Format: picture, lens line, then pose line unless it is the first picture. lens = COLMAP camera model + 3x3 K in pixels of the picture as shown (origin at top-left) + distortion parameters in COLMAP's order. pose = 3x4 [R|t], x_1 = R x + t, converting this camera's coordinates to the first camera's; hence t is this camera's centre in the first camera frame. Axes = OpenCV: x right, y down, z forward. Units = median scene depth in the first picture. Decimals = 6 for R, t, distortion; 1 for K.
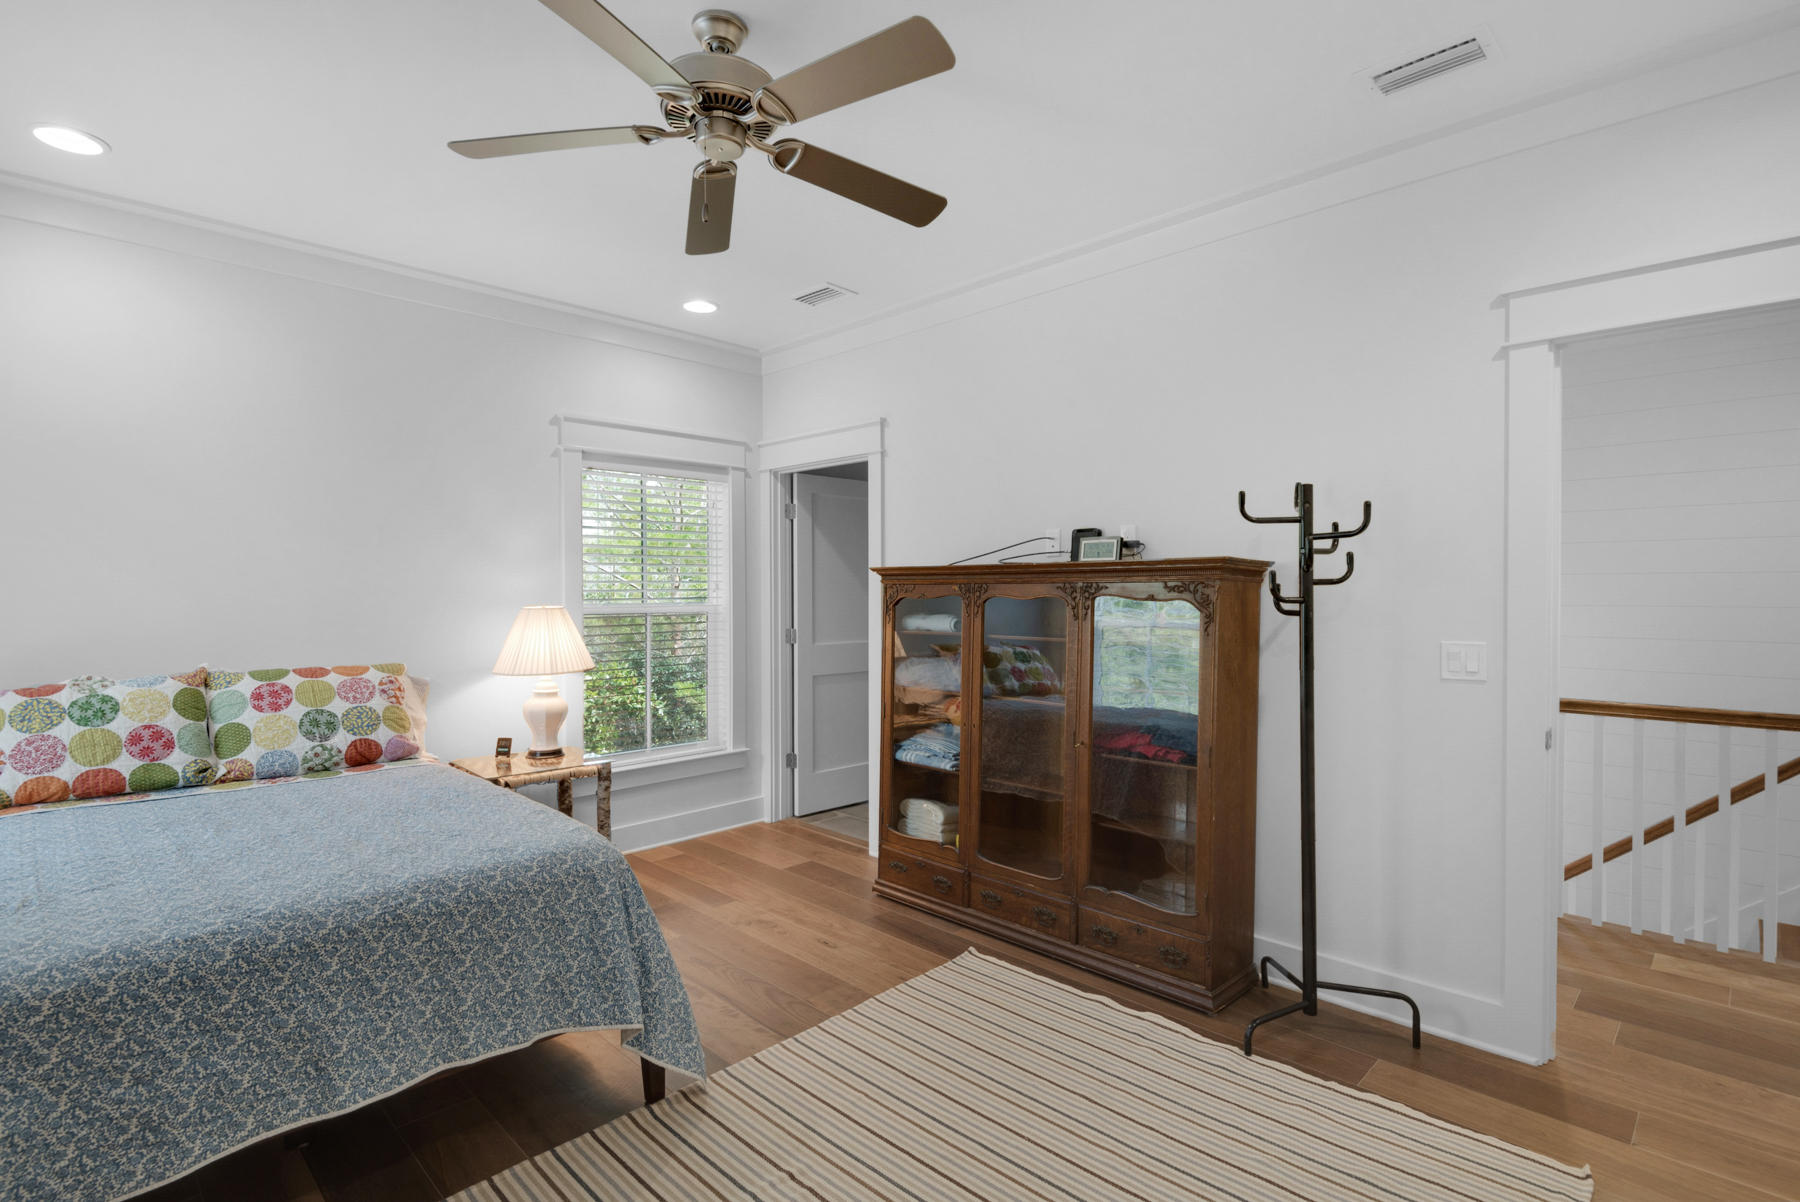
lens RADIAL K [[858.4, 0, 916.0], [0, 858.4, 592.2], [0, 0, 1]] dist [0.003957, -0.000518]
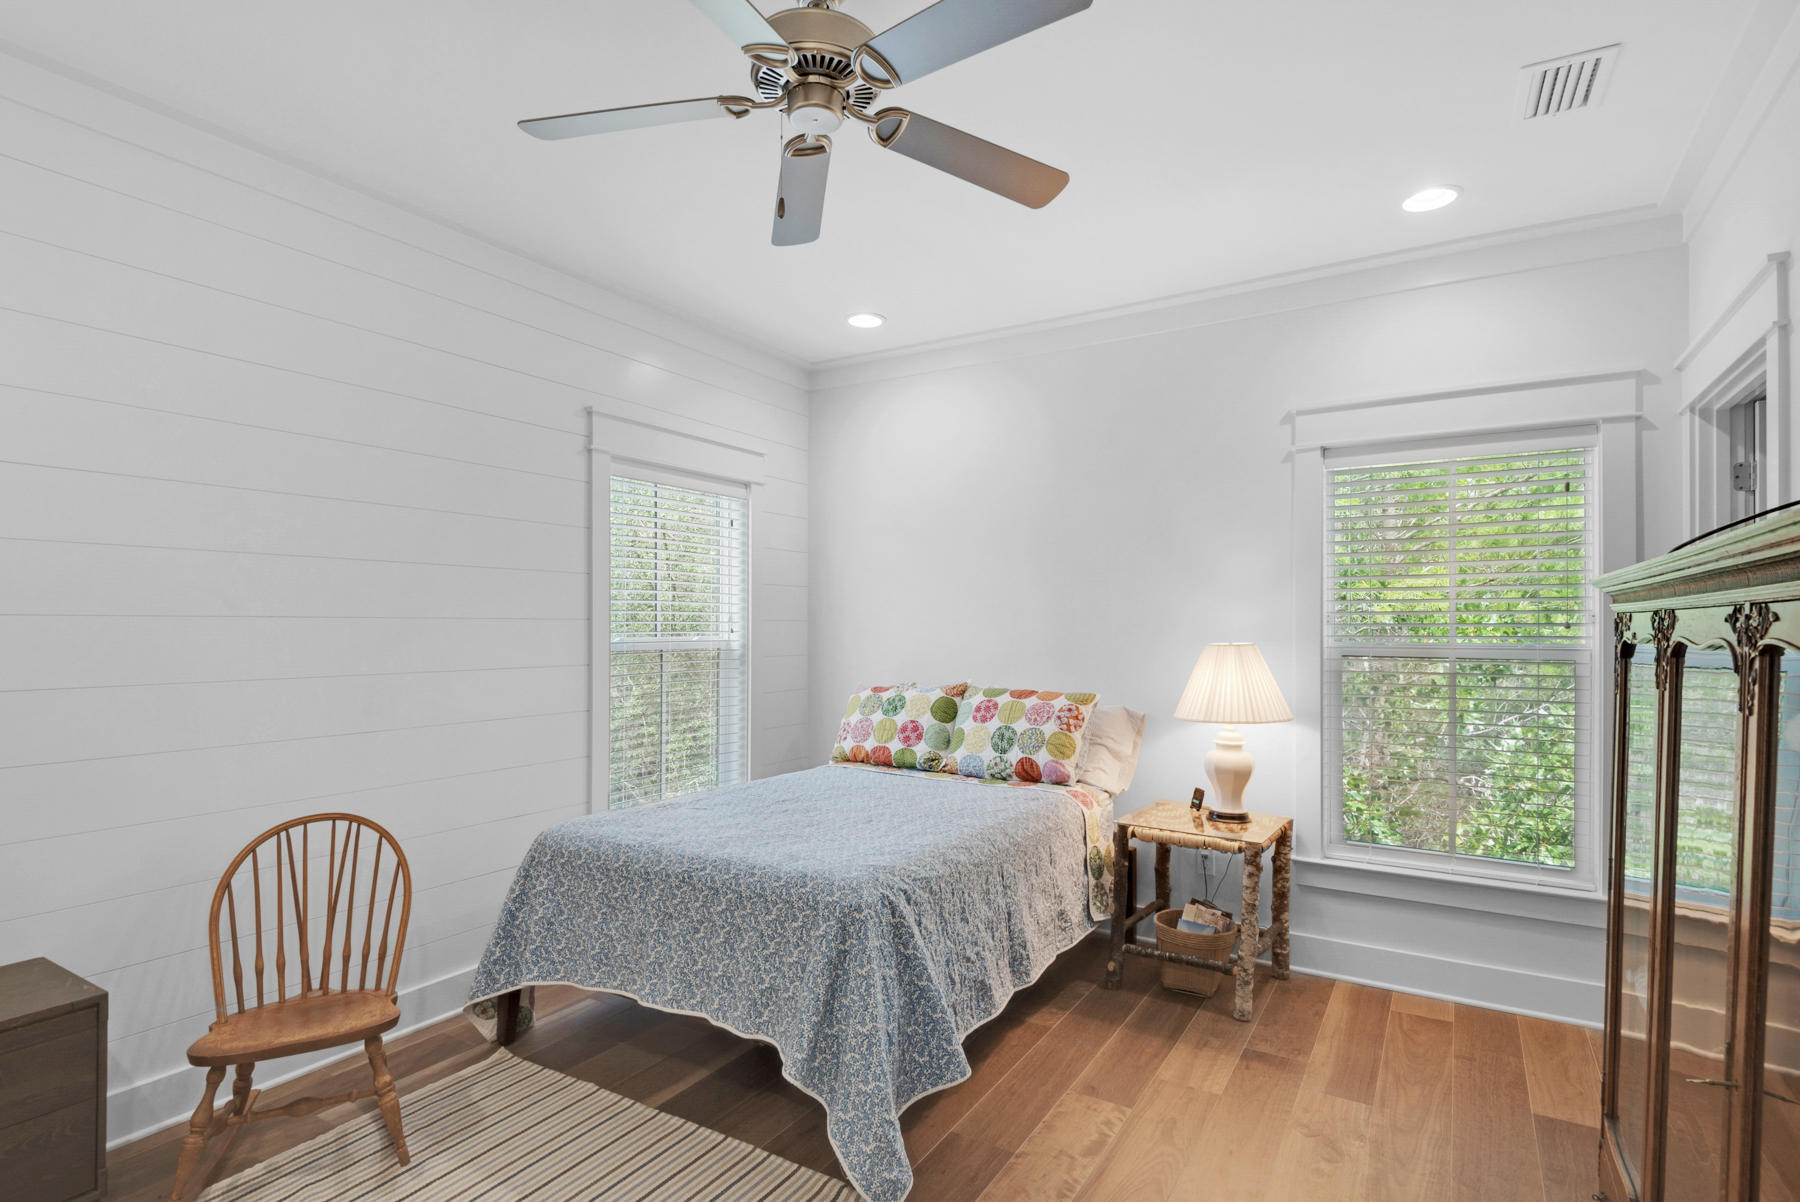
lens RADIAL K [[908.6, 0, 900.0], [0, 908.6, 601.0], [0, 0, 1]] dist [0.000333, -0.000332]
pose [[0.206353, -0.021200, -0.978248, 0.474736], [-0.005865, 0.999720, -0.022903, -0.002258], [0.978460, 0.010464, 0.206171, 0.615044]]
